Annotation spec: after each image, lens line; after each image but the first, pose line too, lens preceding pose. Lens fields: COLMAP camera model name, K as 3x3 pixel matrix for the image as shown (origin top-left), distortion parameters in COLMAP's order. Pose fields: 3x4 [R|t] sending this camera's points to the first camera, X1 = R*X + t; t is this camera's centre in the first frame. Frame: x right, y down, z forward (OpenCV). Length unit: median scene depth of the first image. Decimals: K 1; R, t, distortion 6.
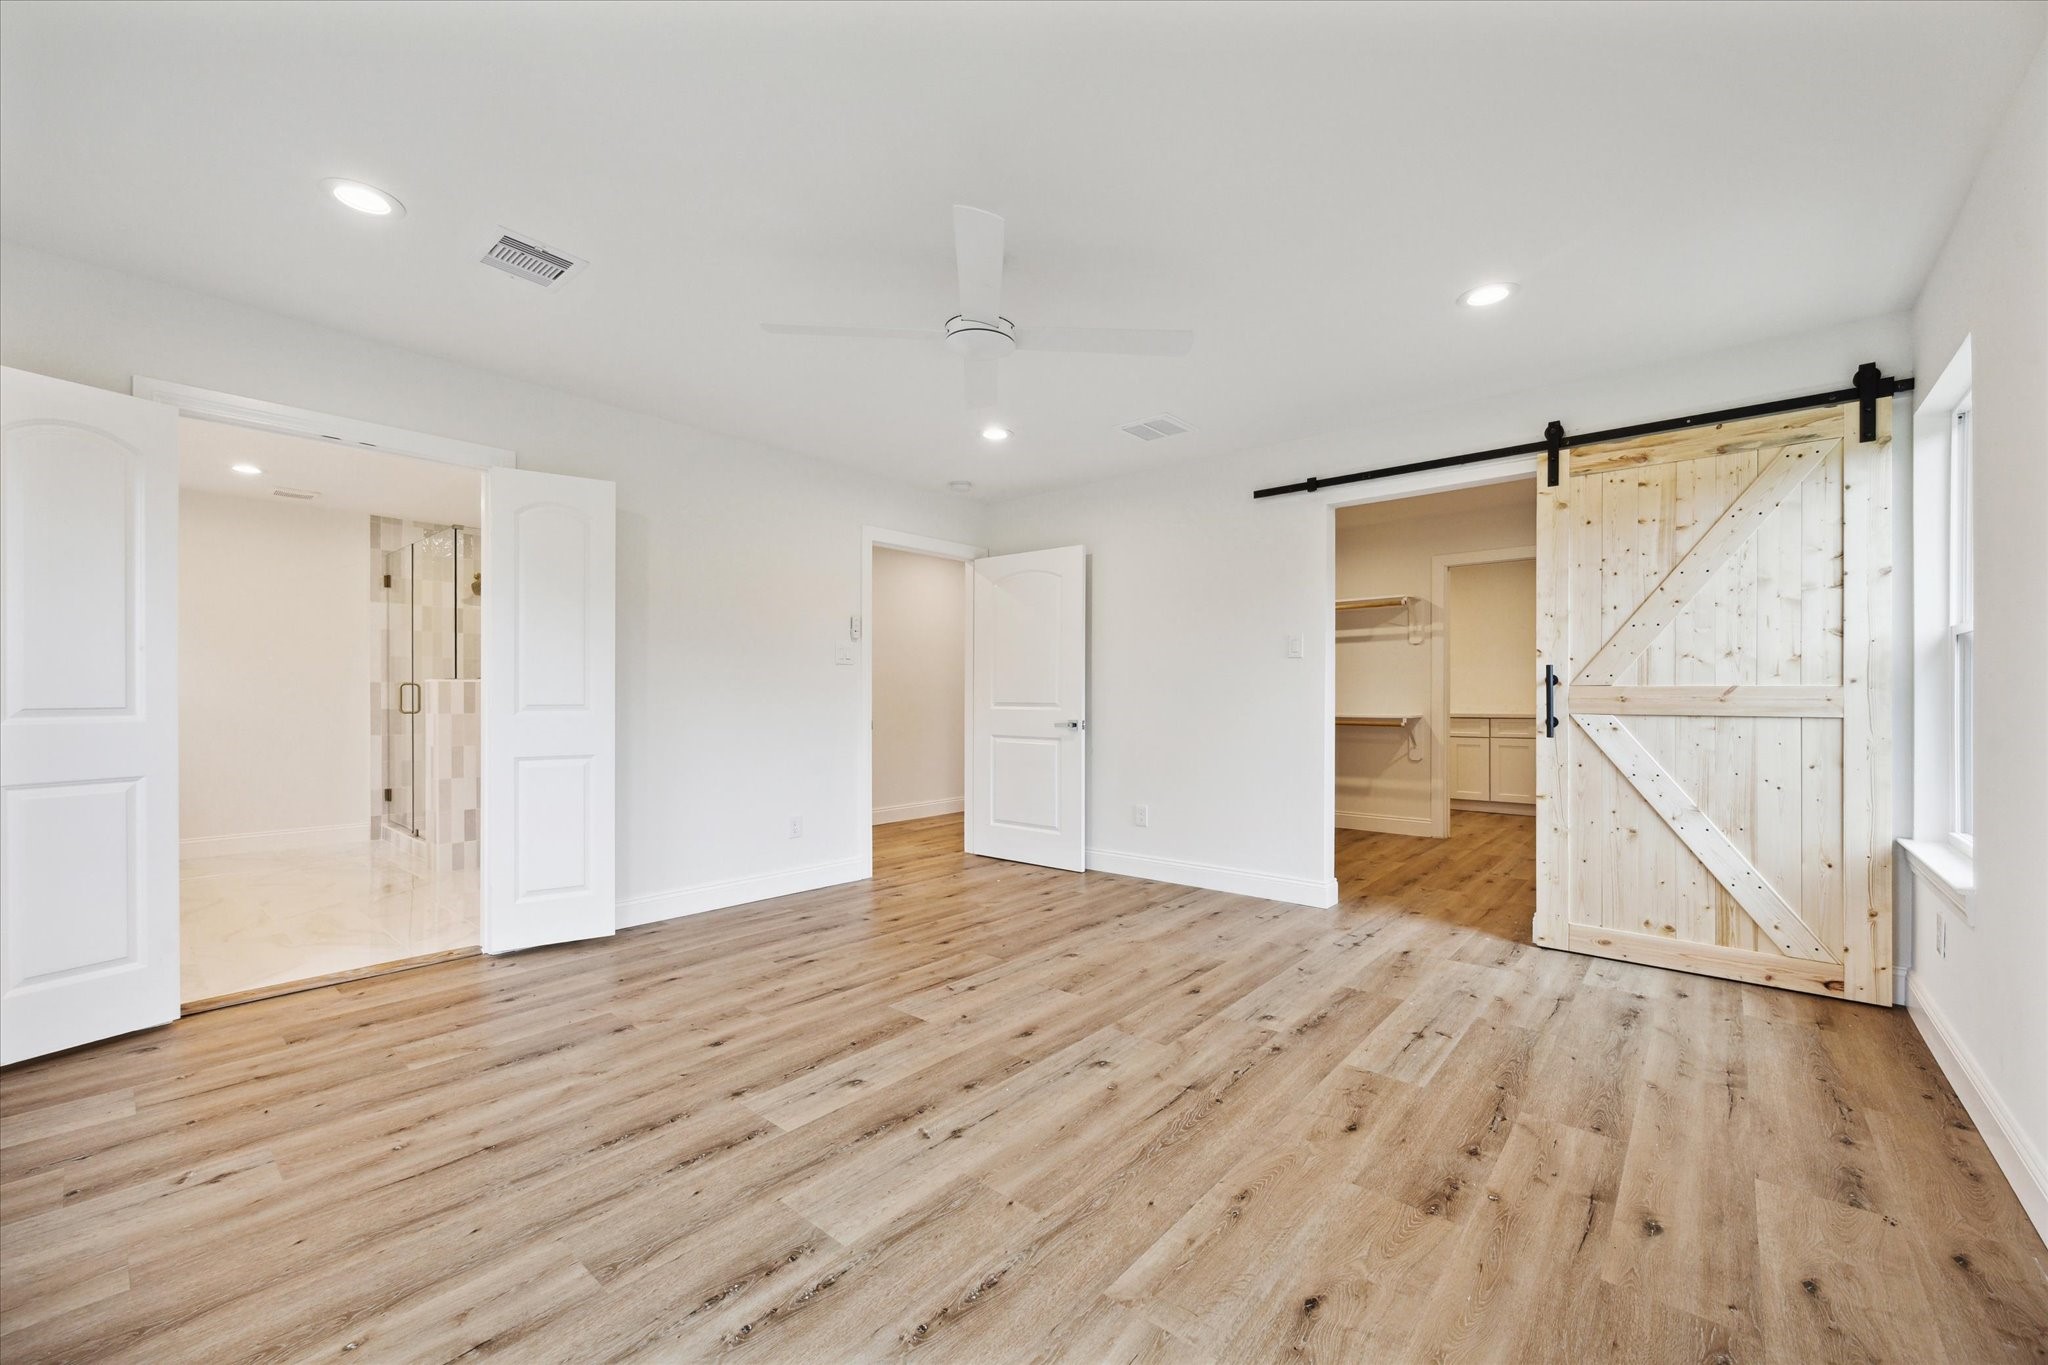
lens RADIAL K [[813.1, 0, 1045.3], [0, 813.1, 692.5], [0, 0, 1]] dist [-0.006030, 0.000830]
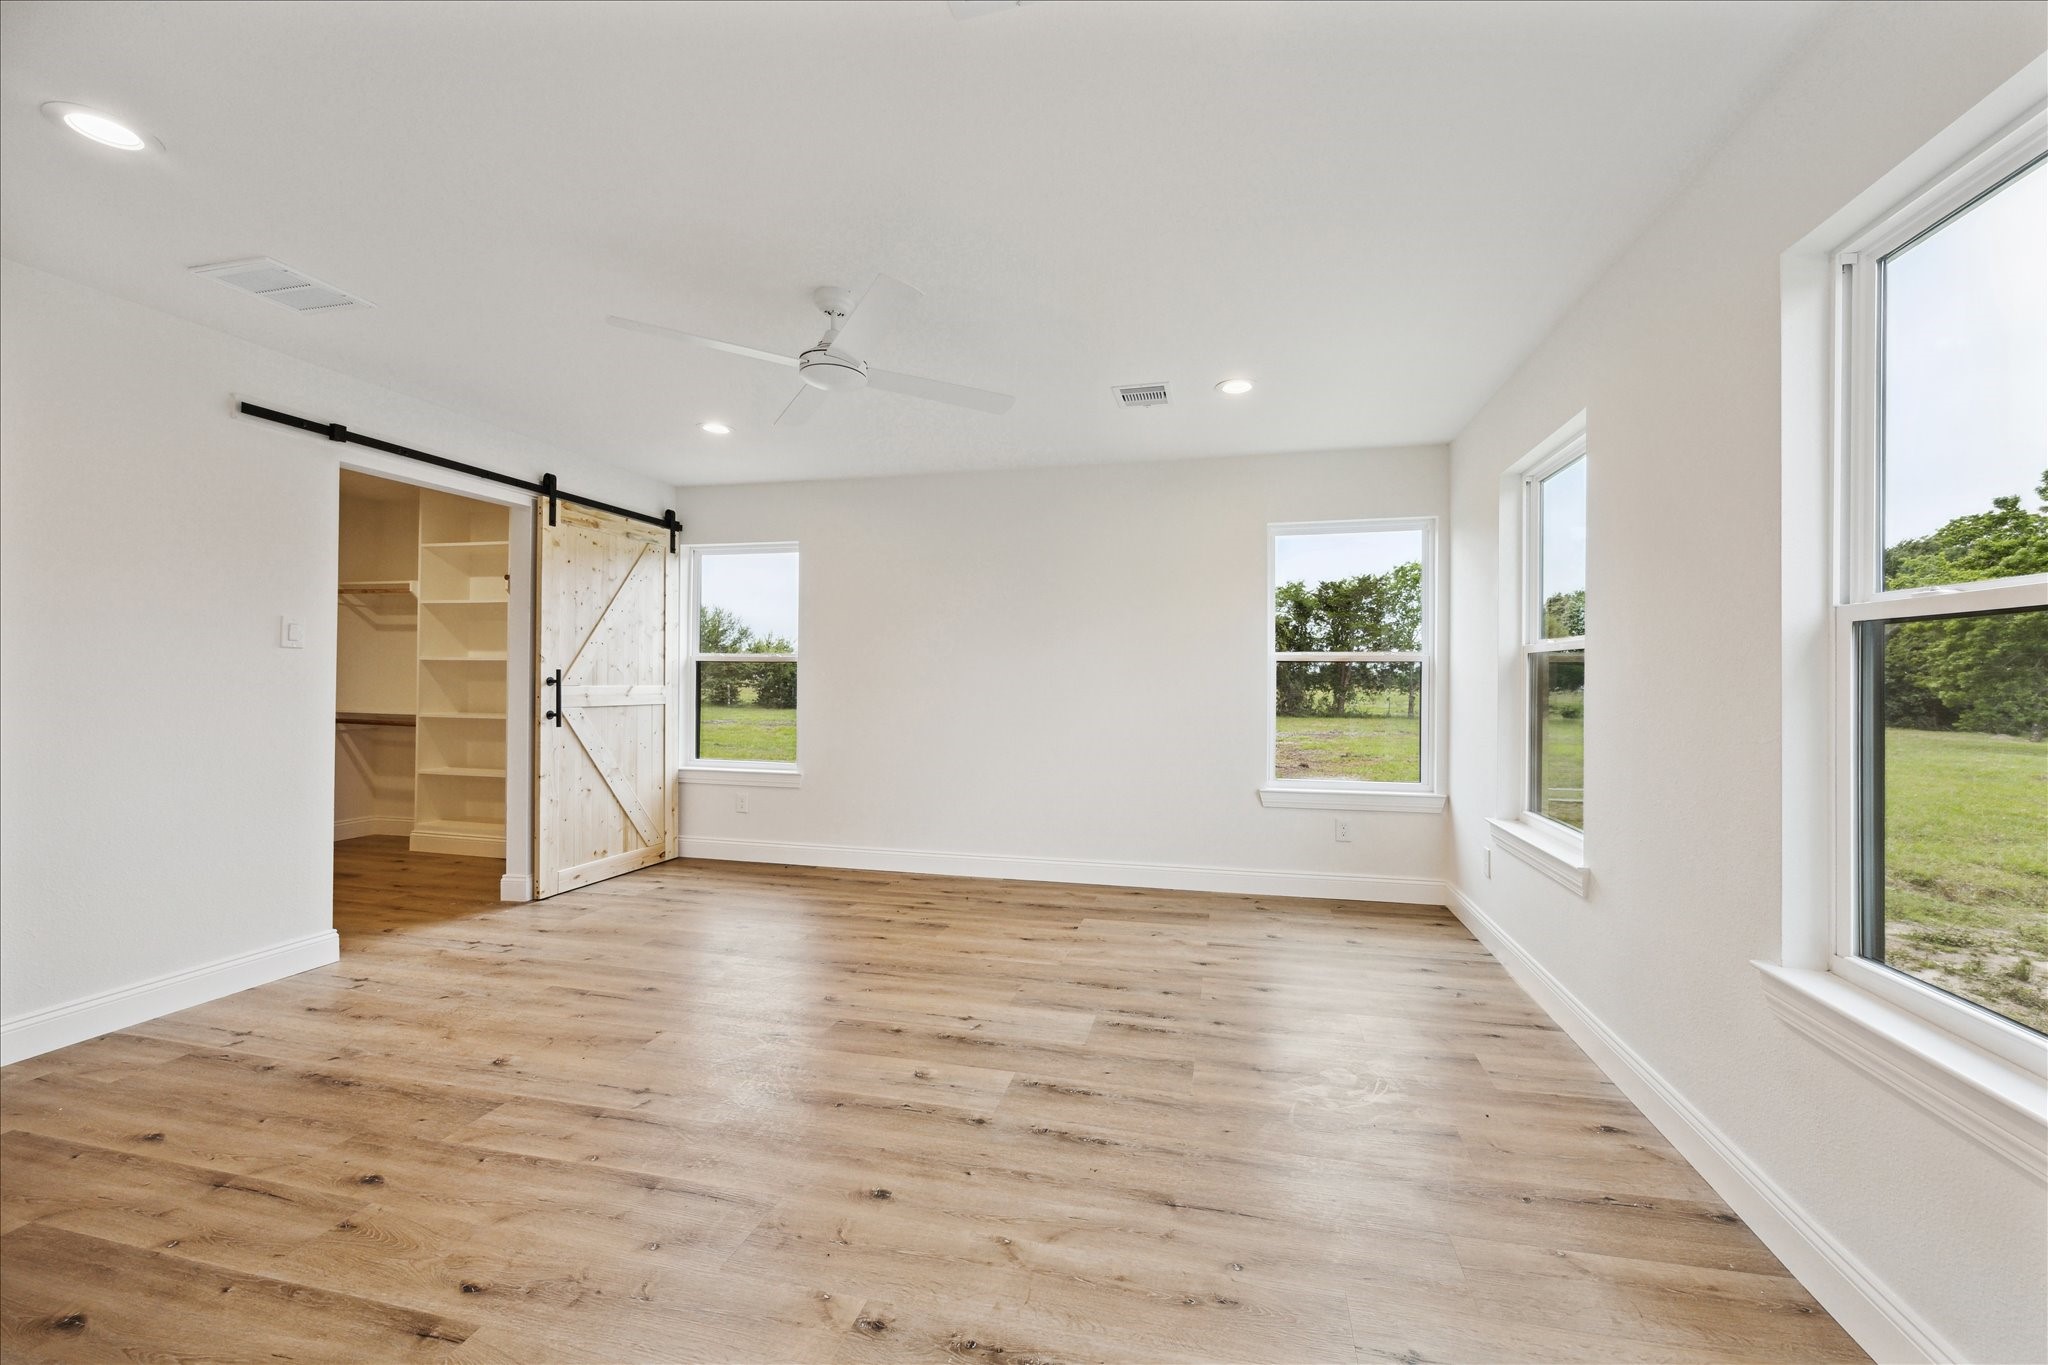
lens RADIAL K [[813.1, 0, 1038.9], [0, 813.1, 681.4], [0, 0, 1]] dist [-0.006030, 0.000830]
pose [[-0.444703, -0.005063, 0.895664, -1.036077], [-0.007762, 0.999968, 0.001798, -0.029725], [-0.895644, -0.006152, -0.444729, 1.109285]]
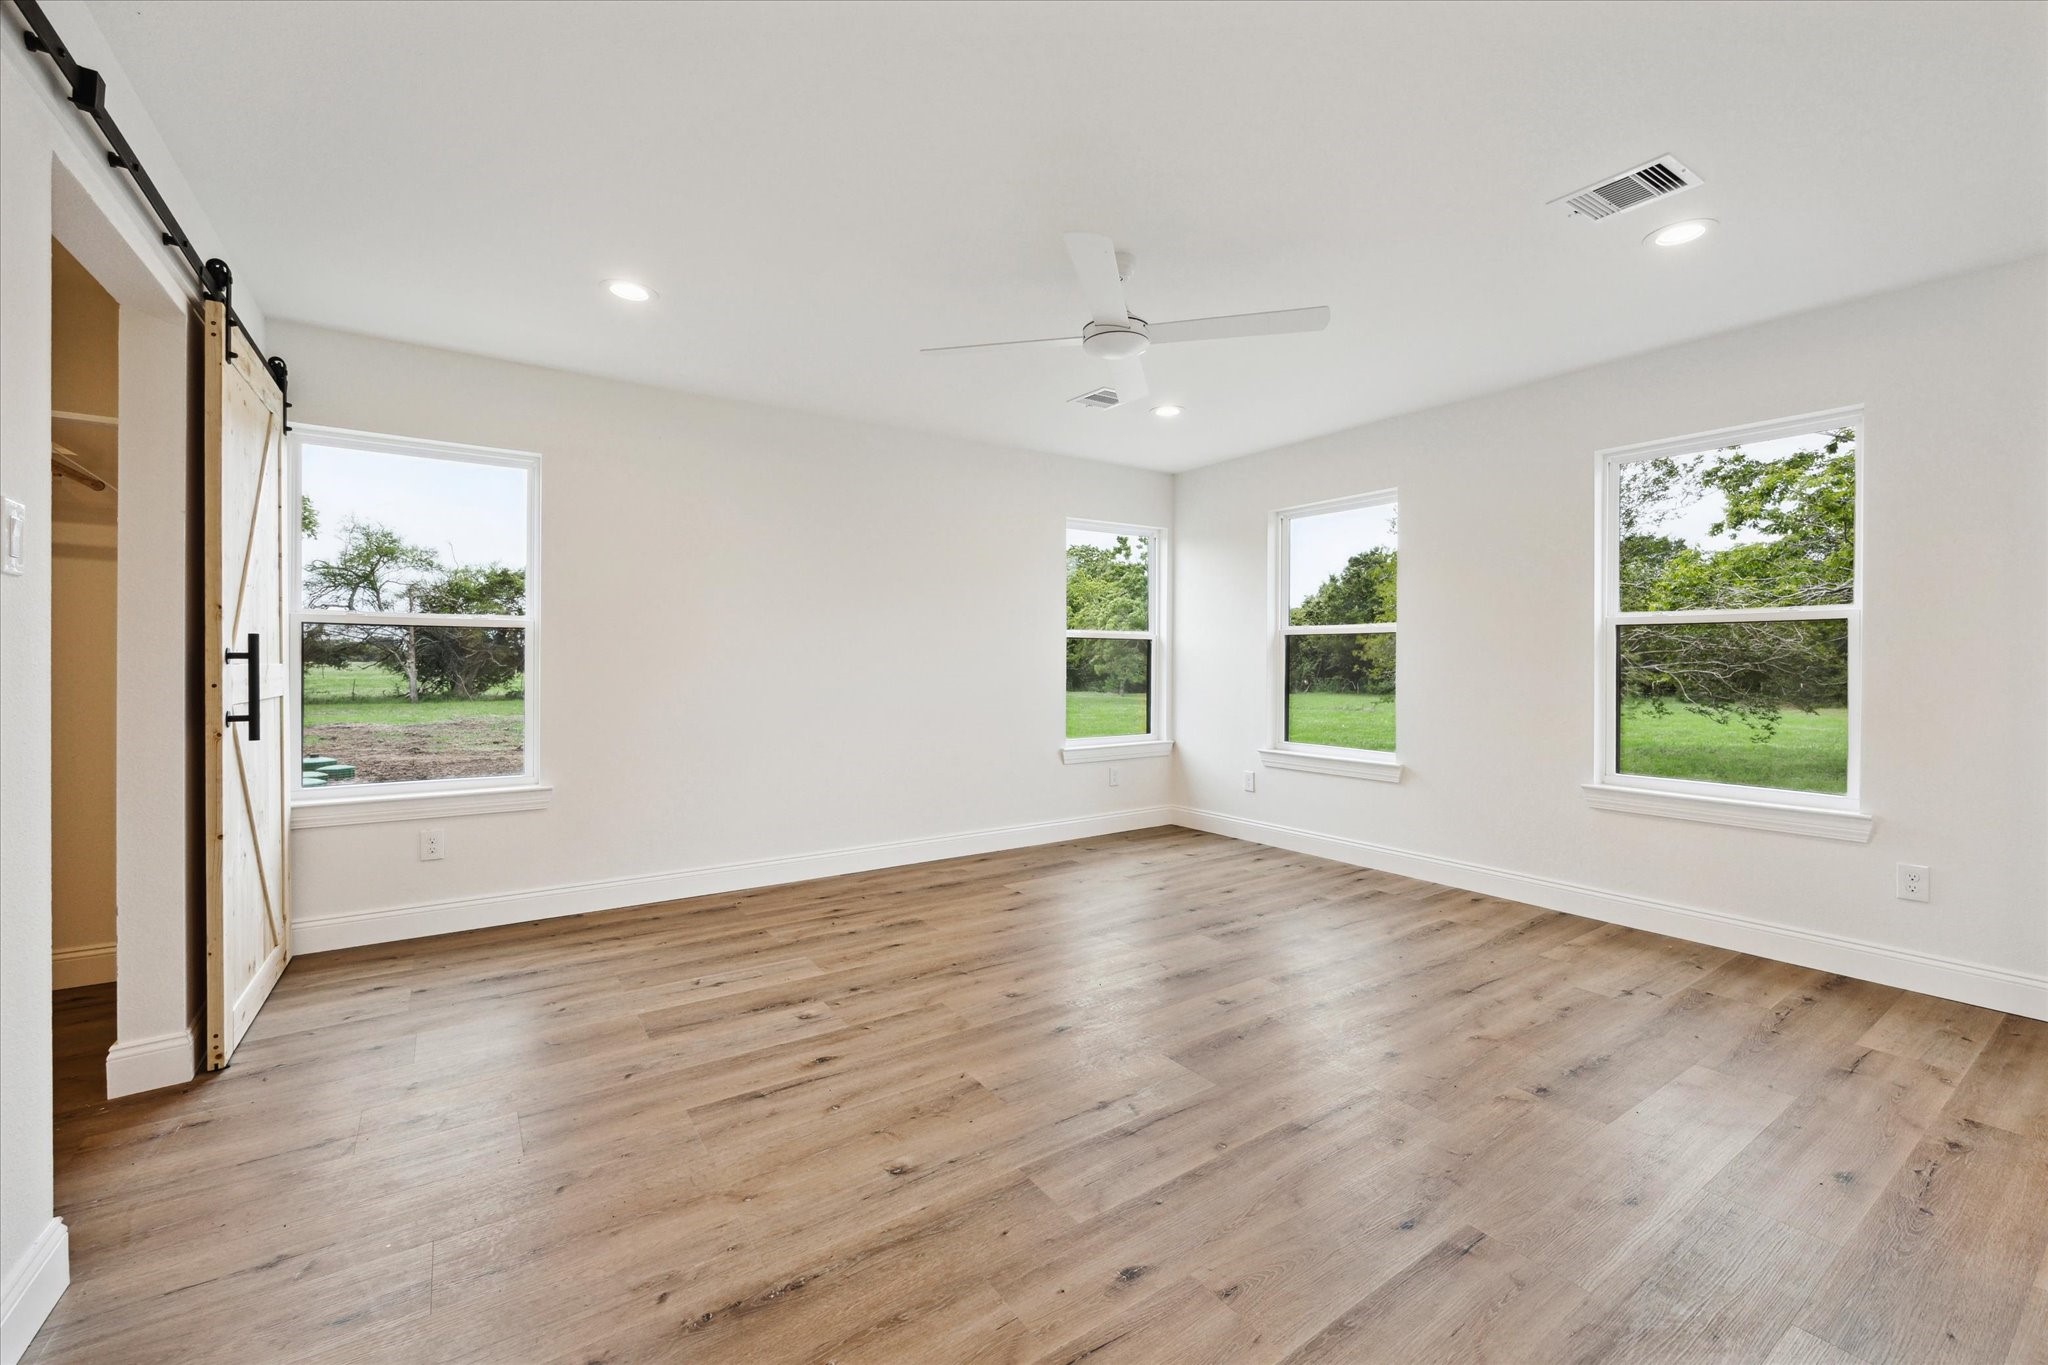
lens RADIAL K [[855.6, 0, 1053.2], [0, 855.6, 672.0], [0, 0, 1]] dist [-0.000559, -0.000292]
pose [[-0.966552, -0.003708, 0.256443, -0.258722], [-0.000903, 0.999938, 0.011054, -0.013180], [-0.256468, 0.010453, -0.966496, 1.883891]]
